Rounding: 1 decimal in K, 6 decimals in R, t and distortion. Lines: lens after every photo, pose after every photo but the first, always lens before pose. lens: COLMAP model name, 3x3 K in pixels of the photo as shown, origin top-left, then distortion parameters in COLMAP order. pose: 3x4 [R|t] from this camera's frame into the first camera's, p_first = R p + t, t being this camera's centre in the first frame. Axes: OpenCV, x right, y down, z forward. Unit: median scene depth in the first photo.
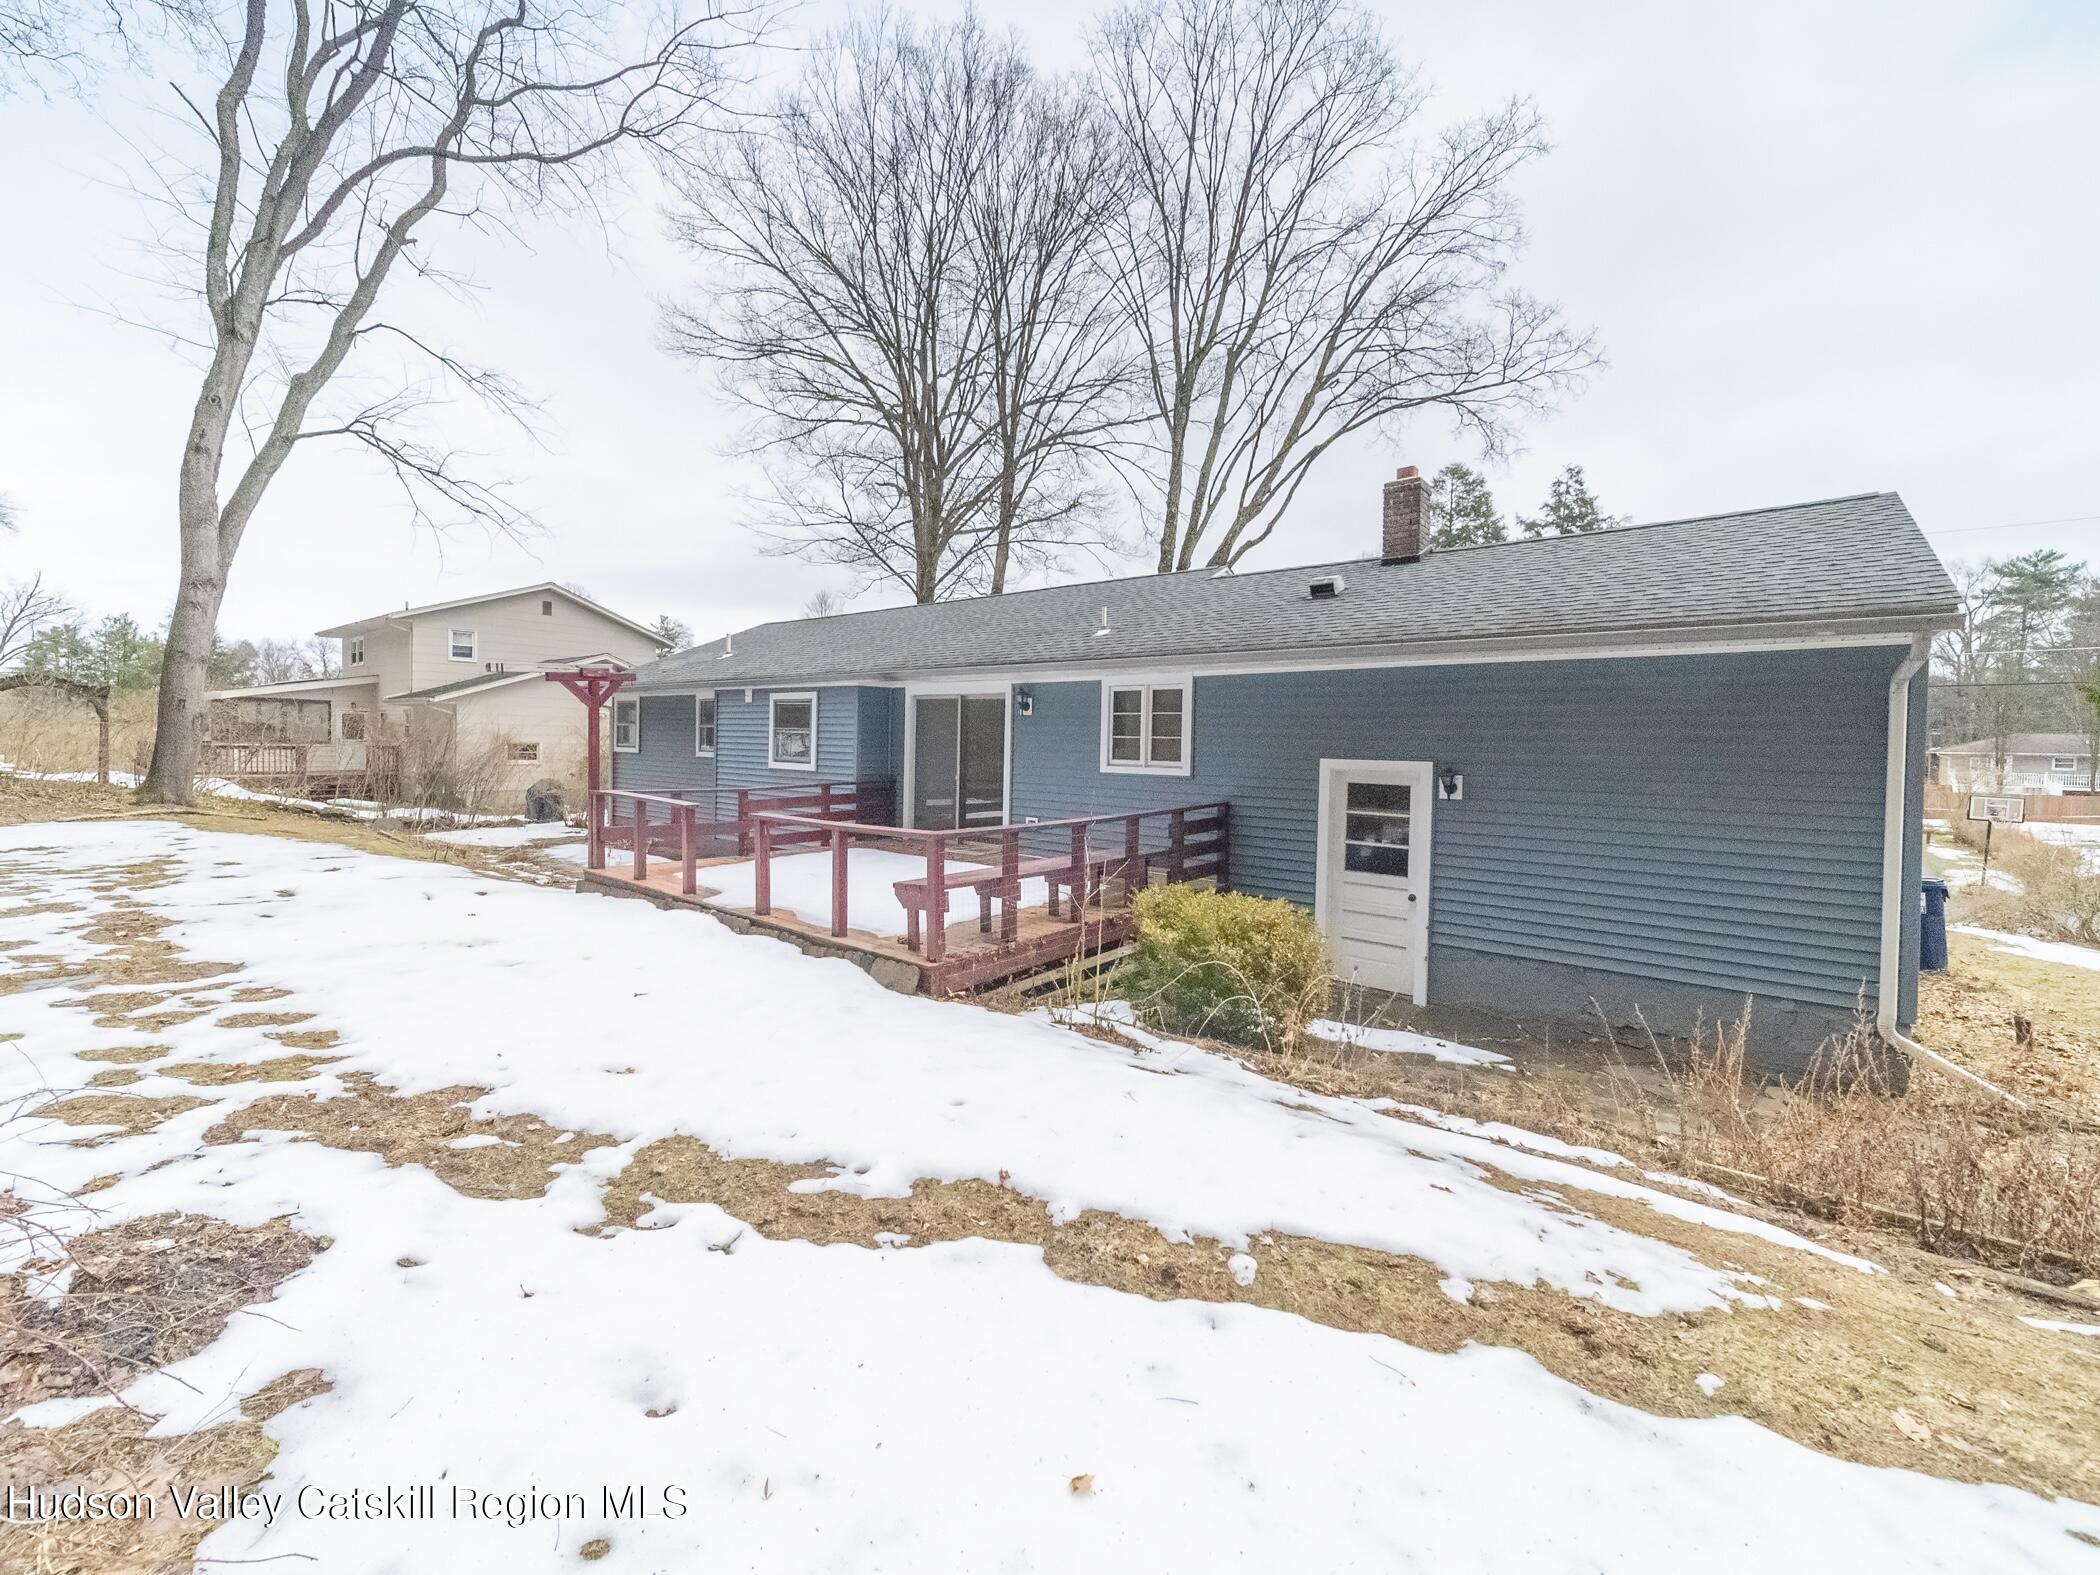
lens RADIAL K [[837.6, 0, 1053.8], [0, 837.6, 762.0], [0, 0, 1]] dist [0.002082, 0.000078]
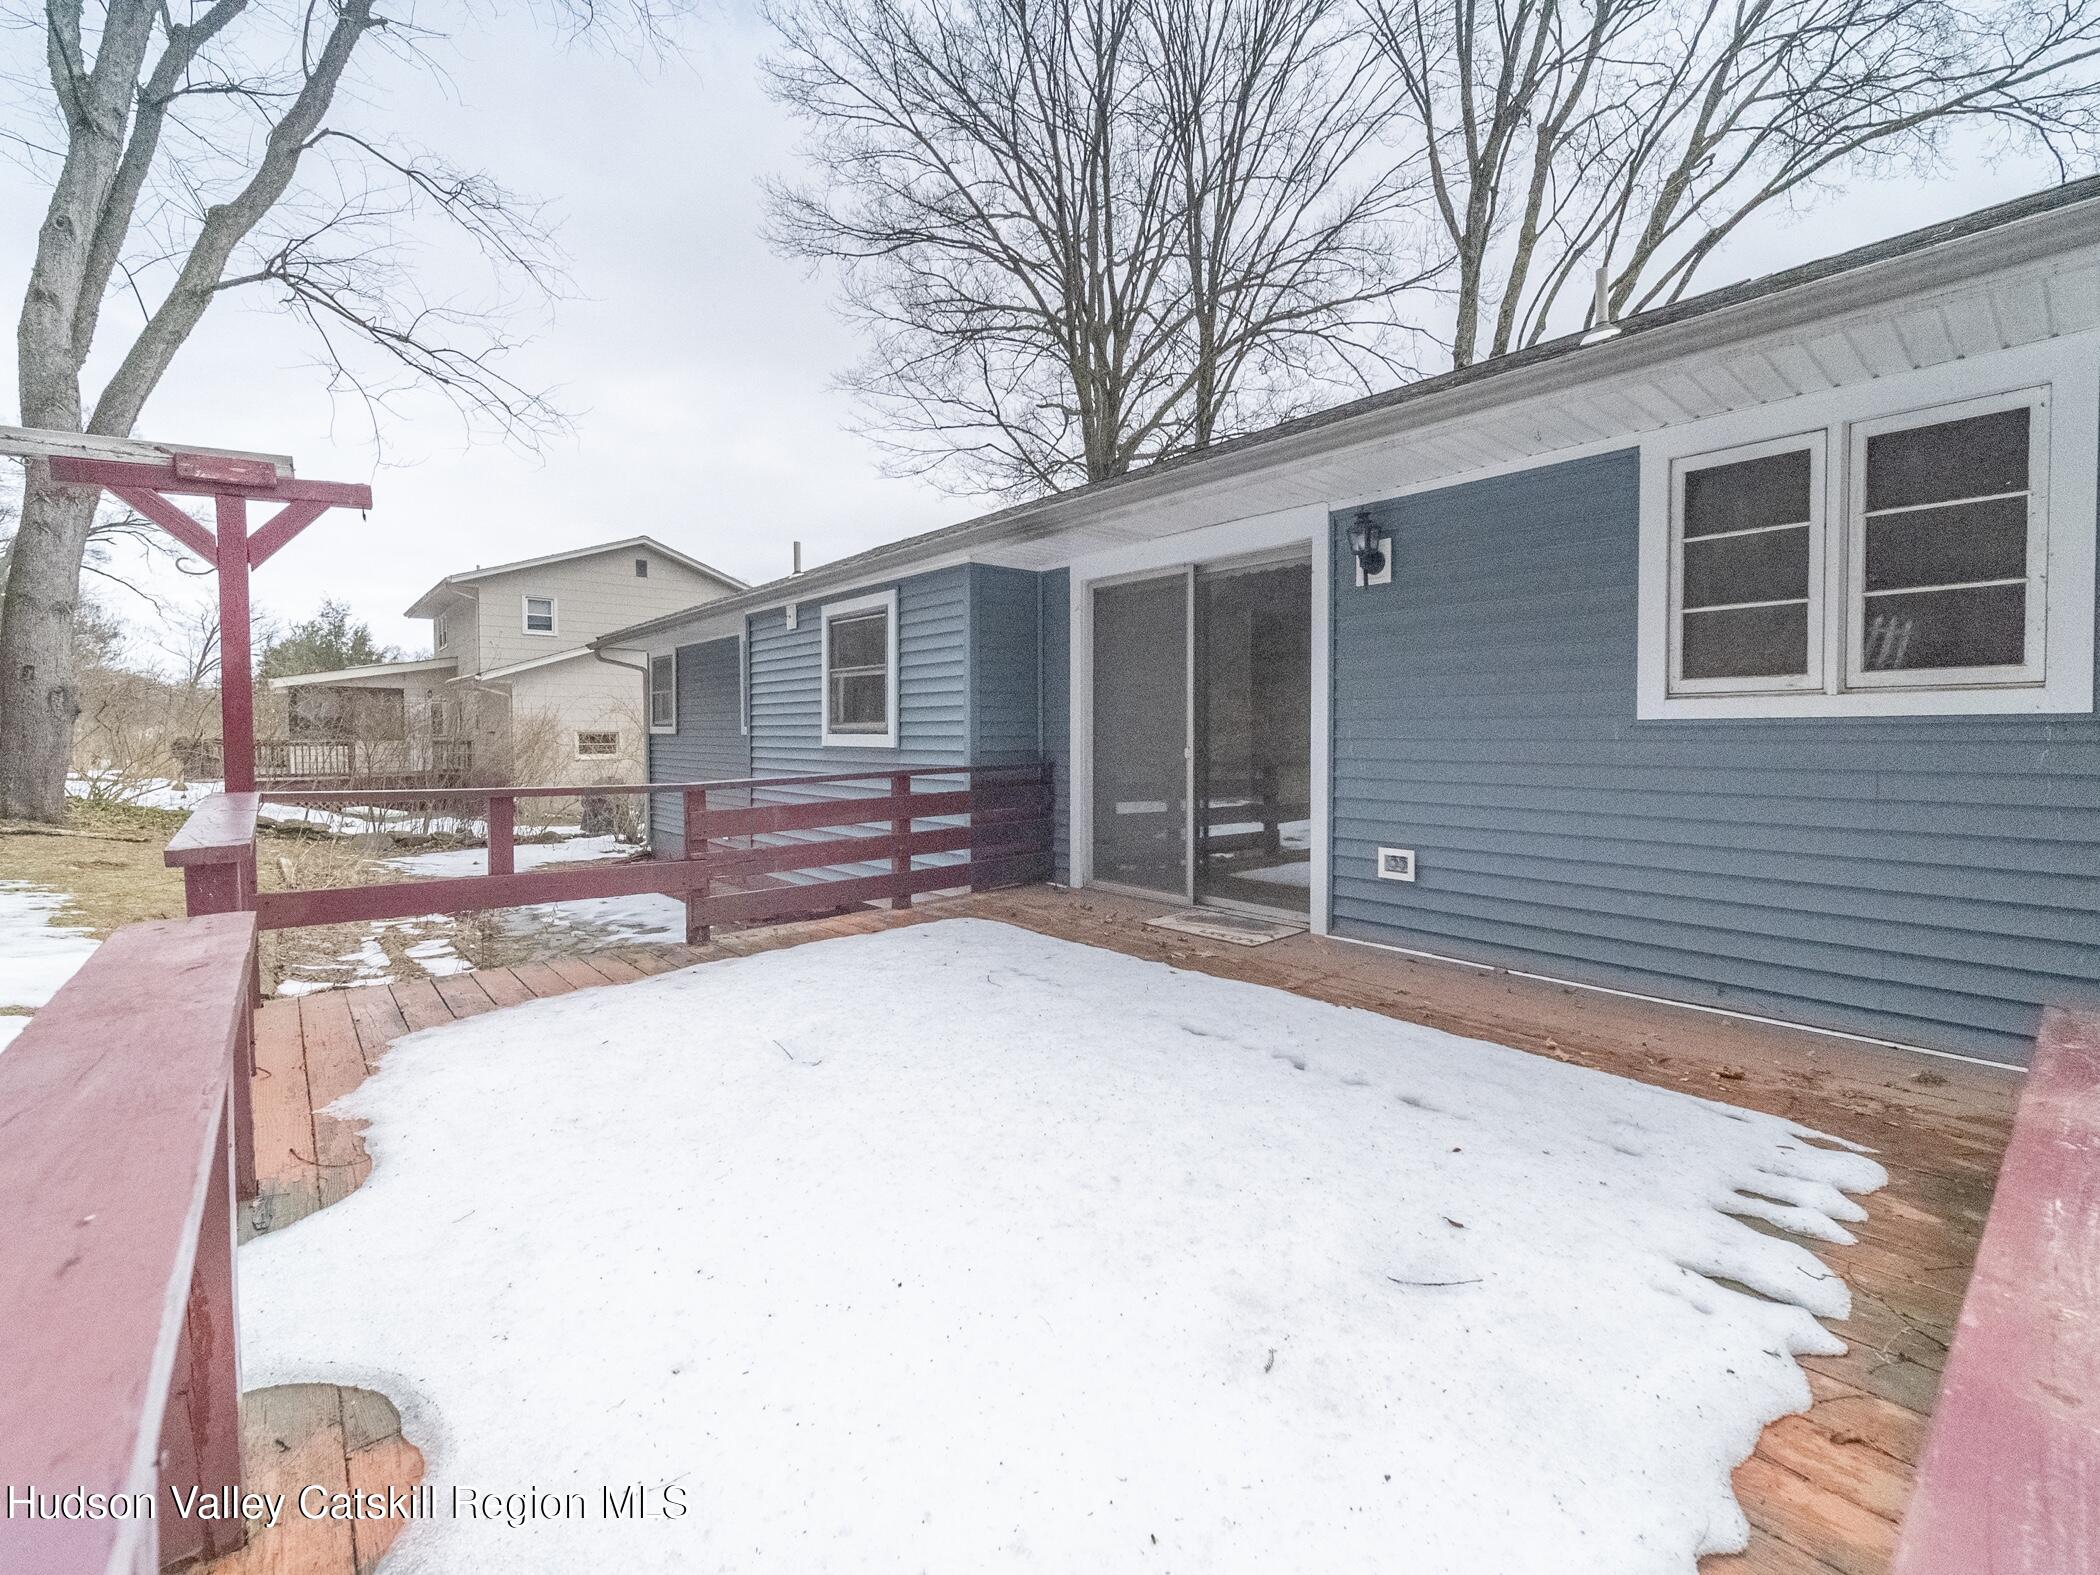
lens RADIAL K [[837.6, 0, 1053.8], [0, 837.6, 762.0], [0, 0, 1]] dist [0.002082, 0.000078]
pose [[0.977889, -0.019581, -0.208207, -0.068780], [0.020378, 0.999791, 0.001681, 0.015624], [0.208131, -0.005886, 0.978083, 0.411179]]
